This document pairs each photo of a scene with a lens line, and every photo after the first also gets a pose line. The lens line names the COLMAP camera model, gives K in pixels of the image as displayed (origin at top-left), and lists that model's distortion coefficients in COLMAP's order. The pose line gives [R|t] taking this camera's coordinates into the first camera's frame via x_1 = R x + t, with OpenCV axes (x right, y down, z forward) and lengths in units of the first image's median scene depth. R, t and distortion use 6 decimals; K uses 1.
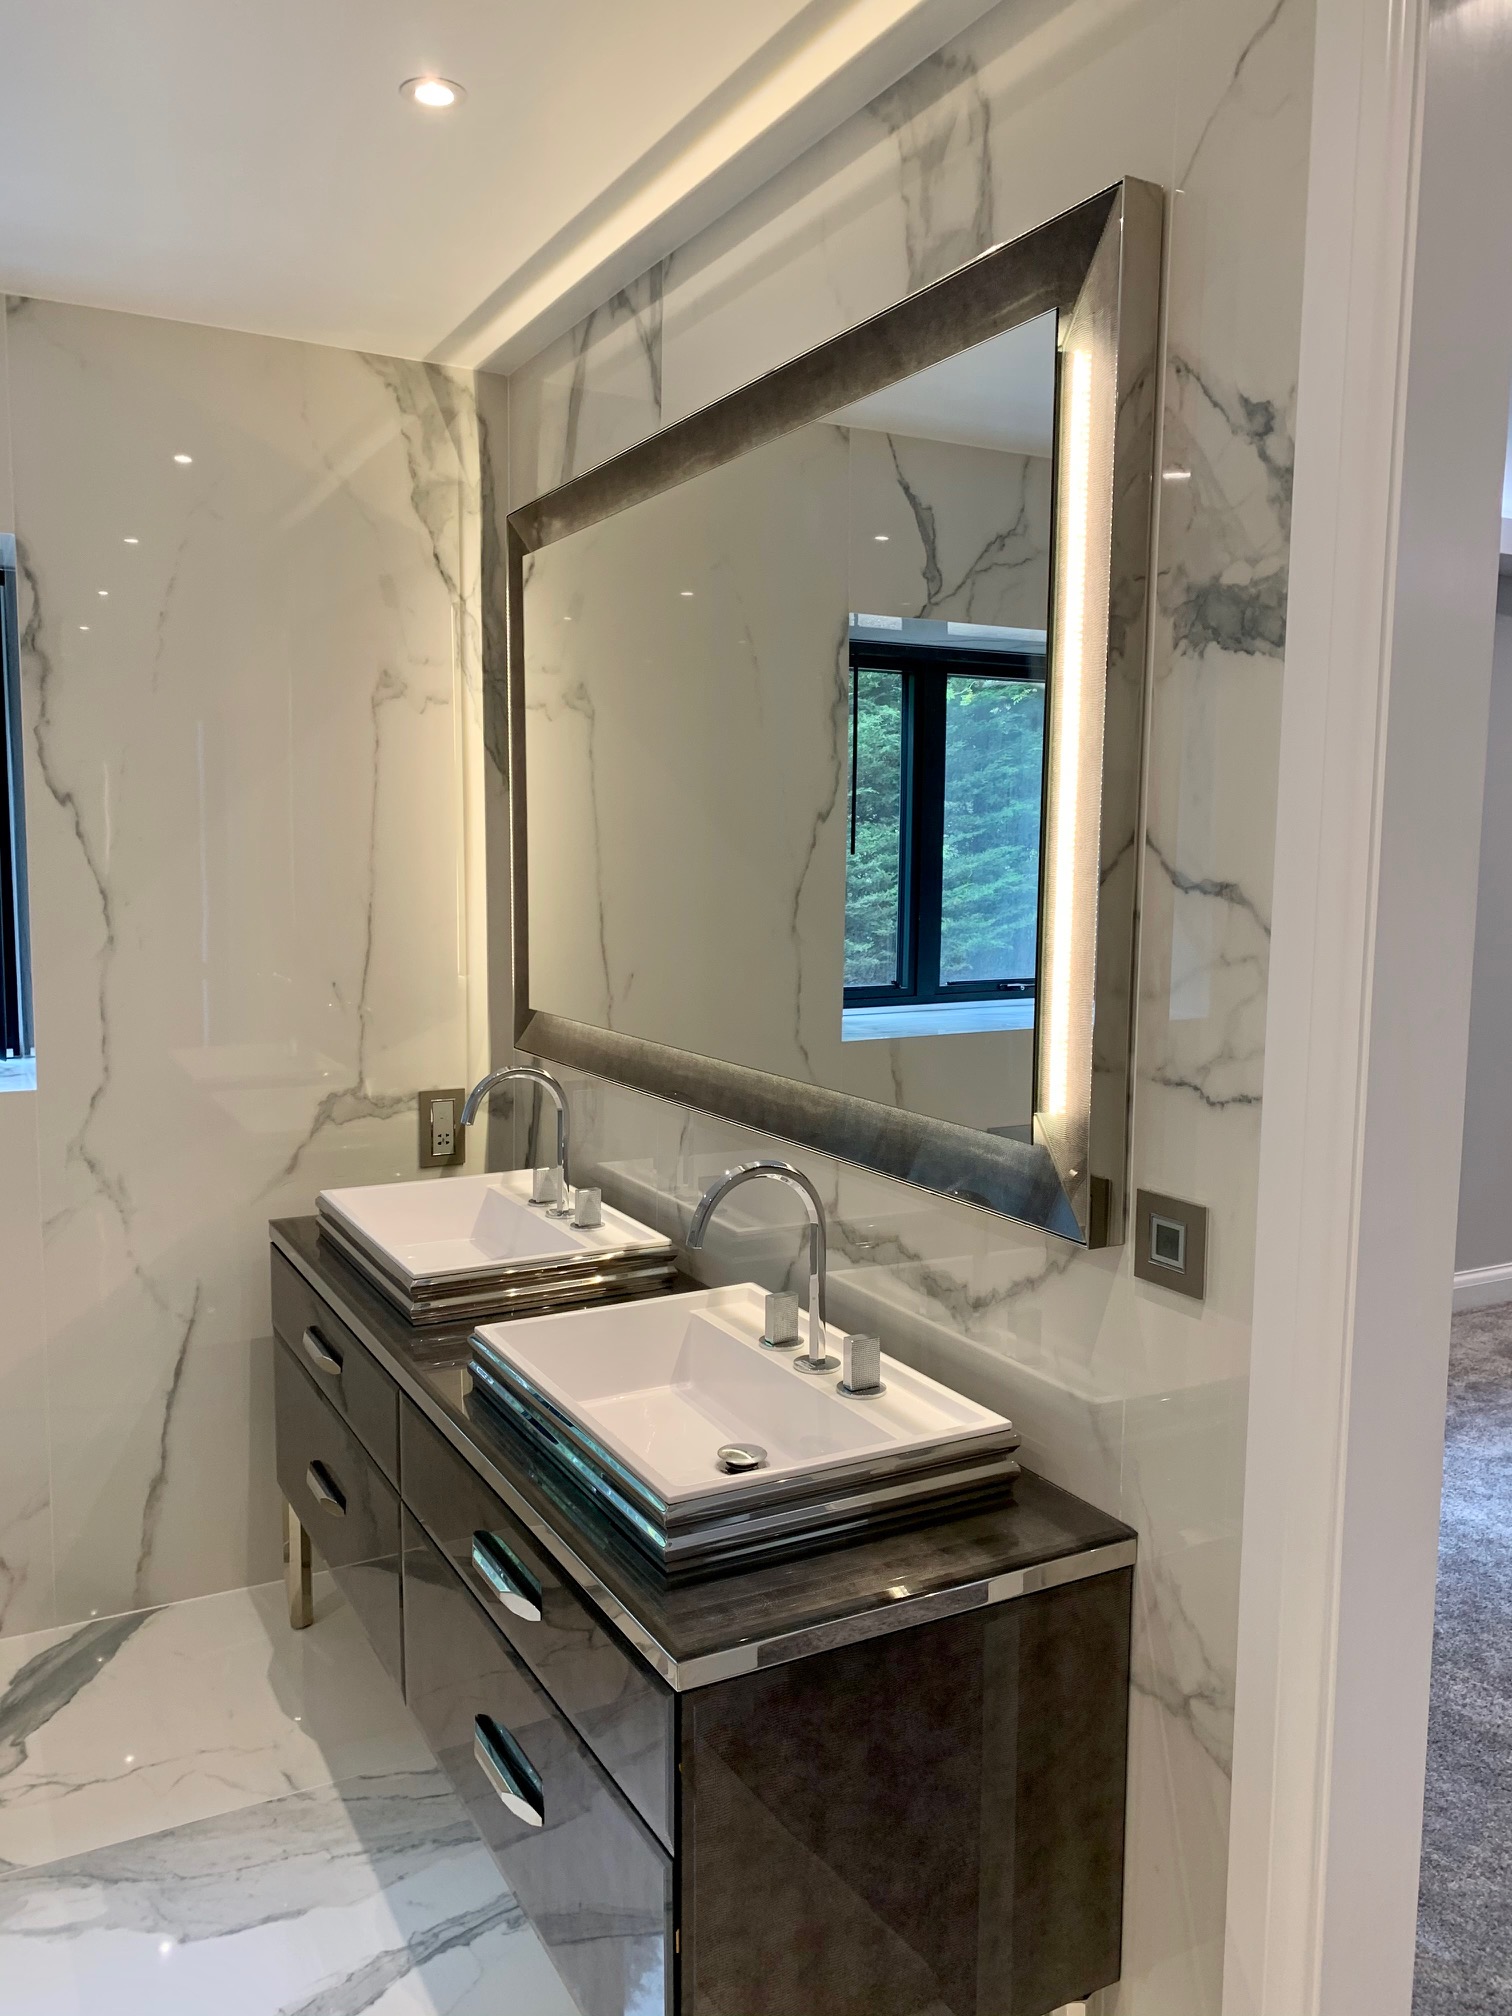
lens RADIAL K [[1532.3, 0, 752.4], [0, 1532.3, 1000.2], [0, 0, 1]] dist [0.026992, -0.019060]
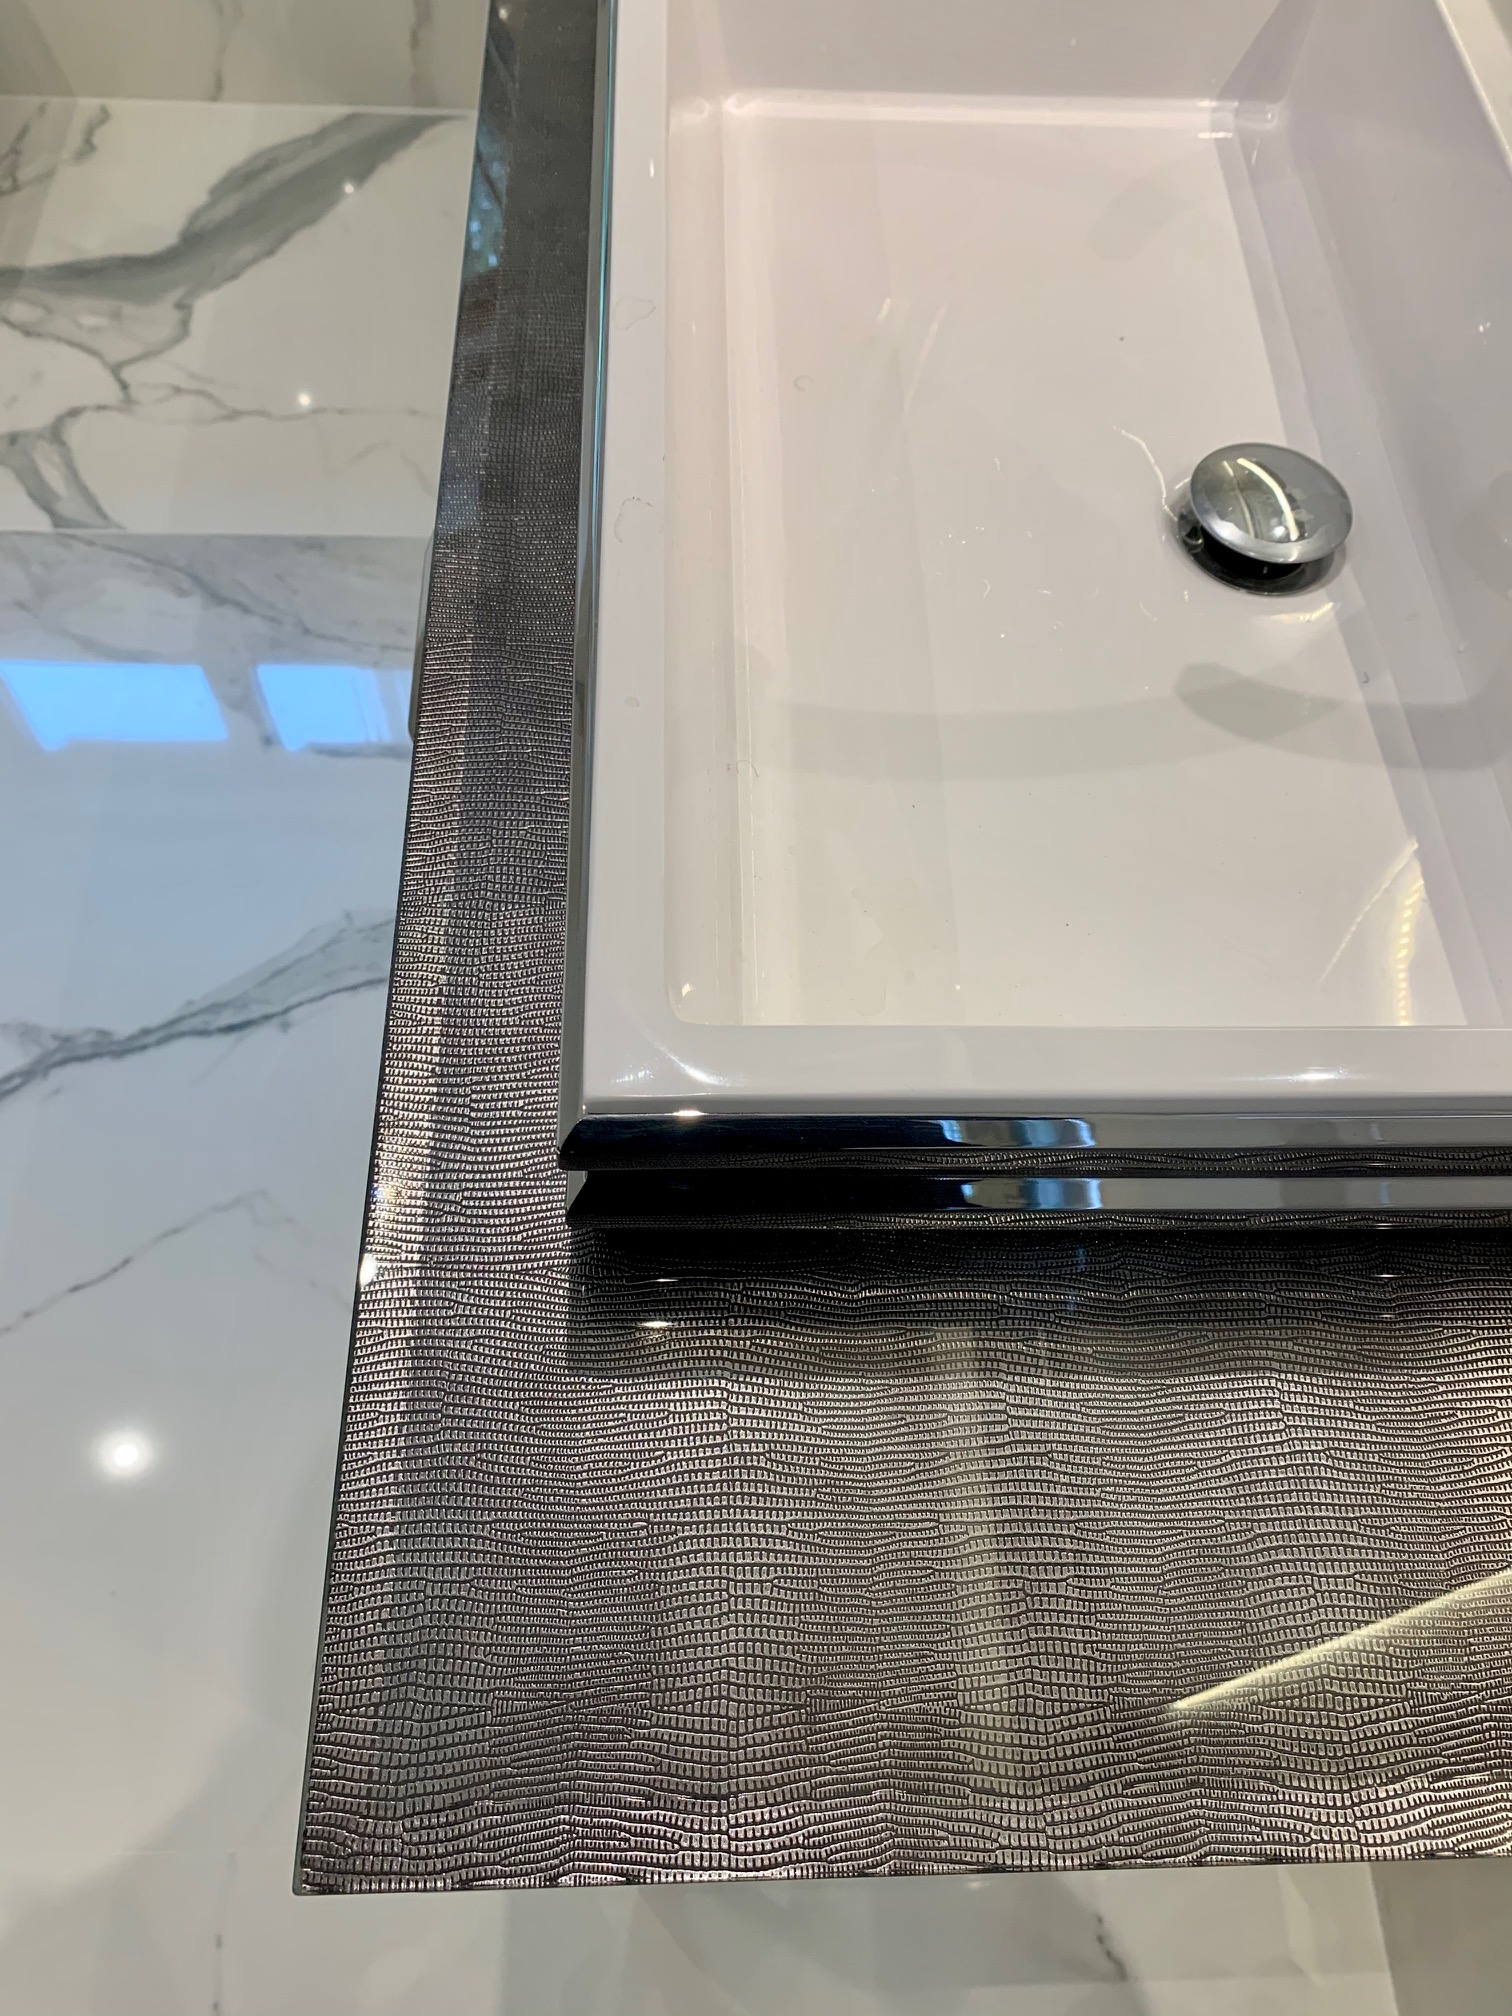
lens RADIAL K [[1571.4, 0, 756.0], [0, 1571.4, 1008.0], [0, 0, 1]] dist [-0.011368, 0.011286]
pose [[0.891643, 0.409292, -0.193525, 0.002358], [-0.084810, 0.570888, 0.816636, 0.077828], [0.444724, -0.711735, 0.543741, 0.519756]]
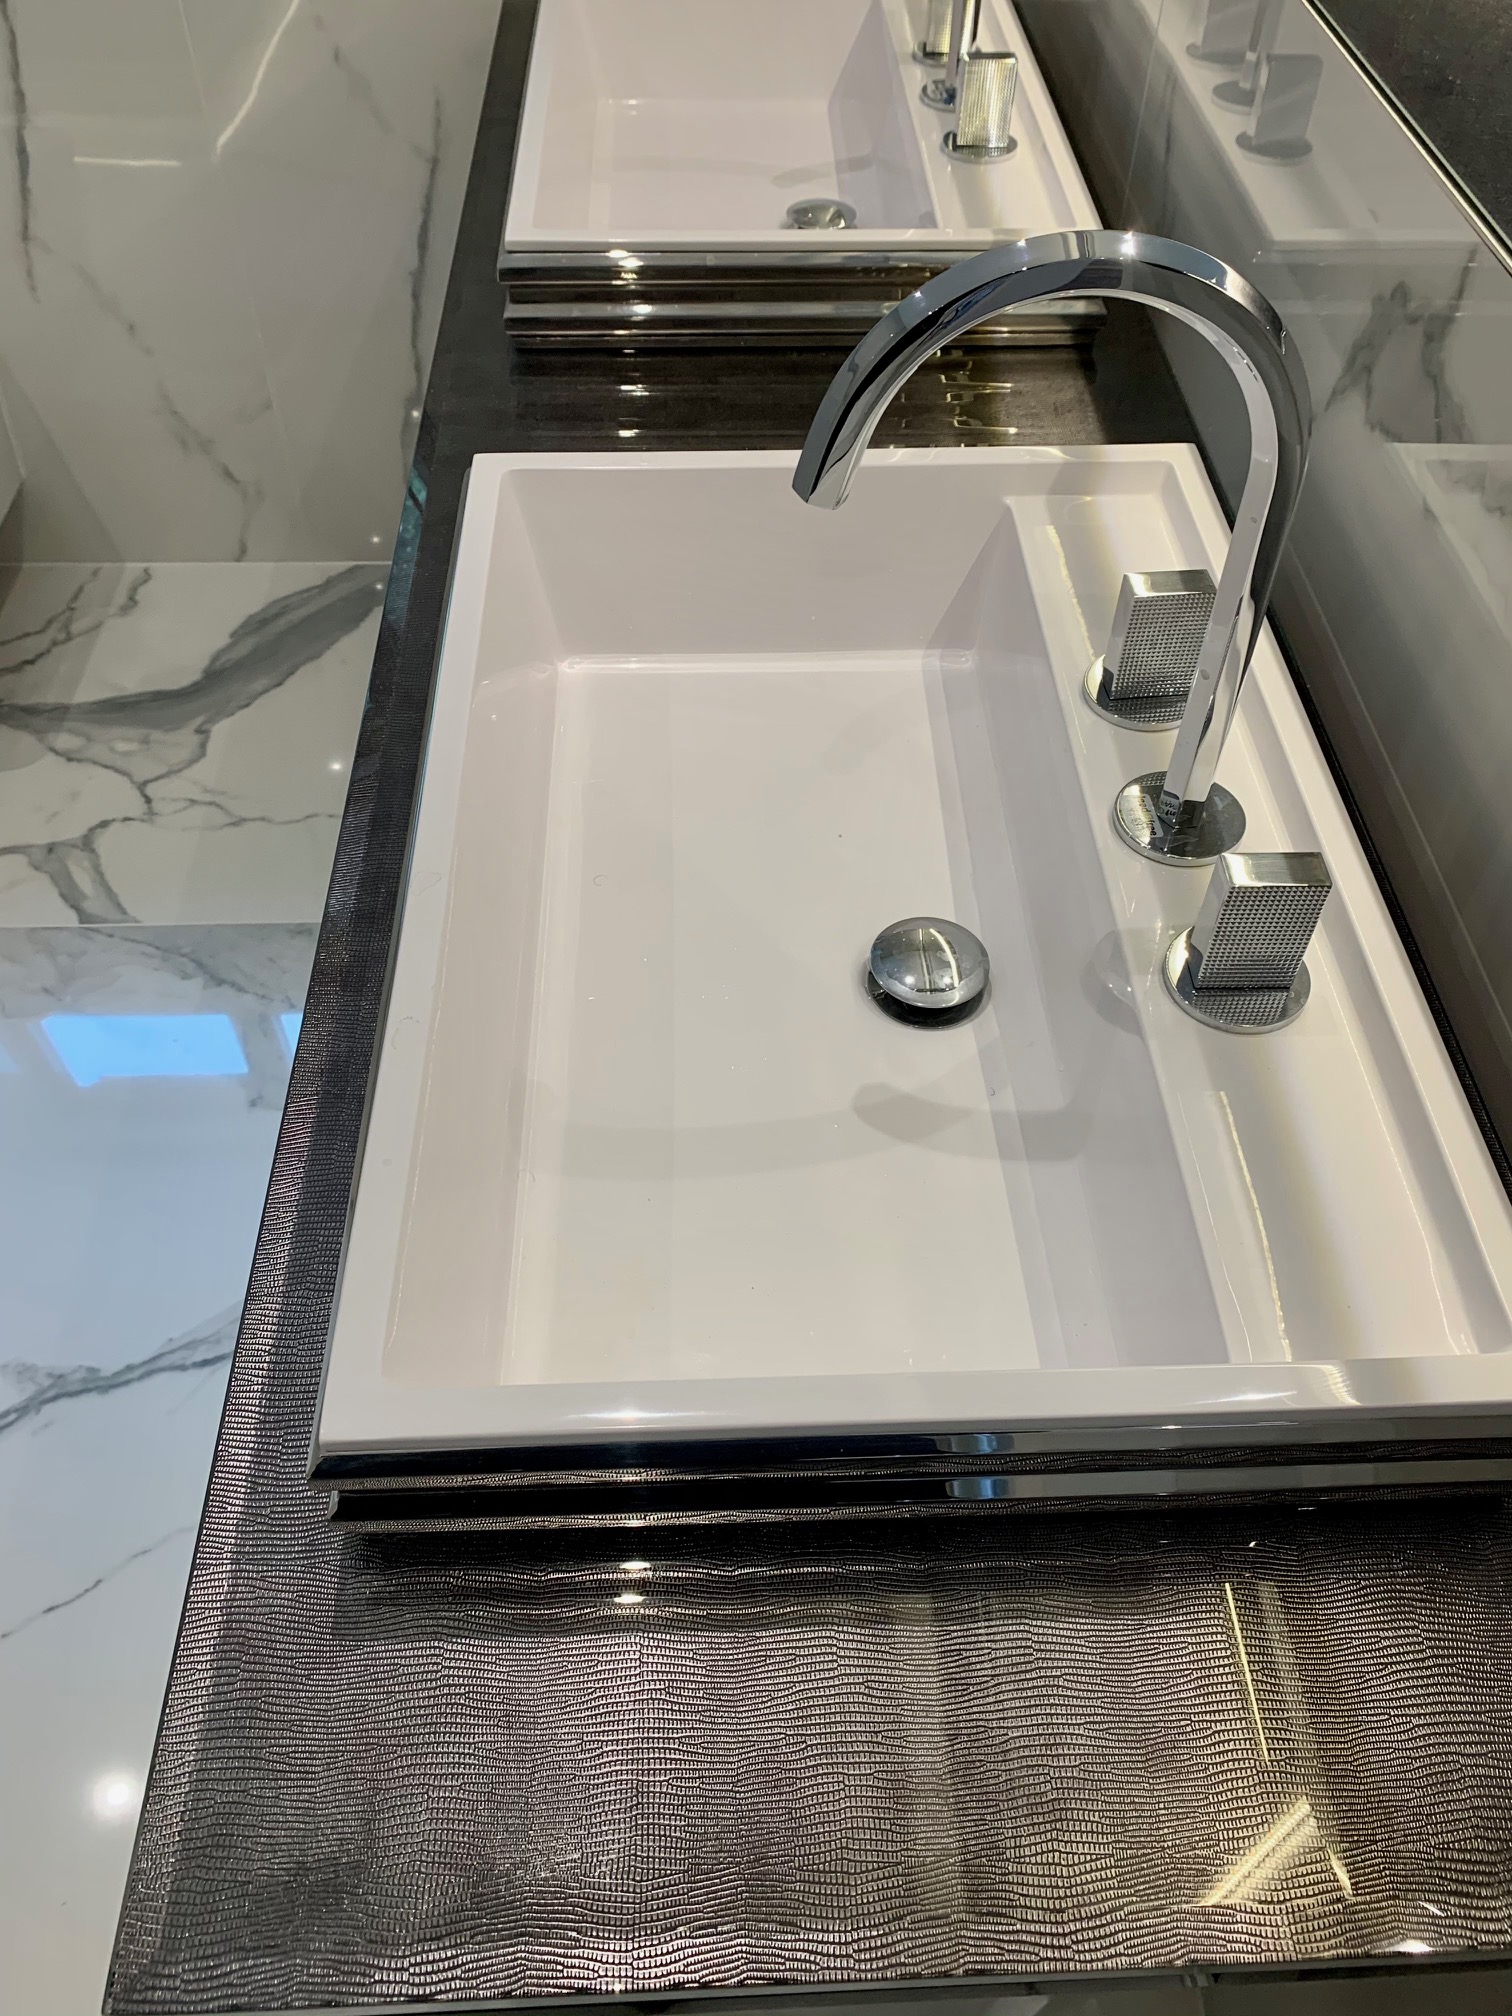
lens RADIAL K [[1568.6, 0, 768.1], [0, 1568.6, 998.0], [0, 0, 1]] dist [-0.024754, 0.038636]
pose [[0.899071, 0.337084, -0.279366, 0.053370], [-0.055693, 0.720985, 0.690709, 0.010940], [0.434245, -0.605438, 0.666990, 0.505629]]
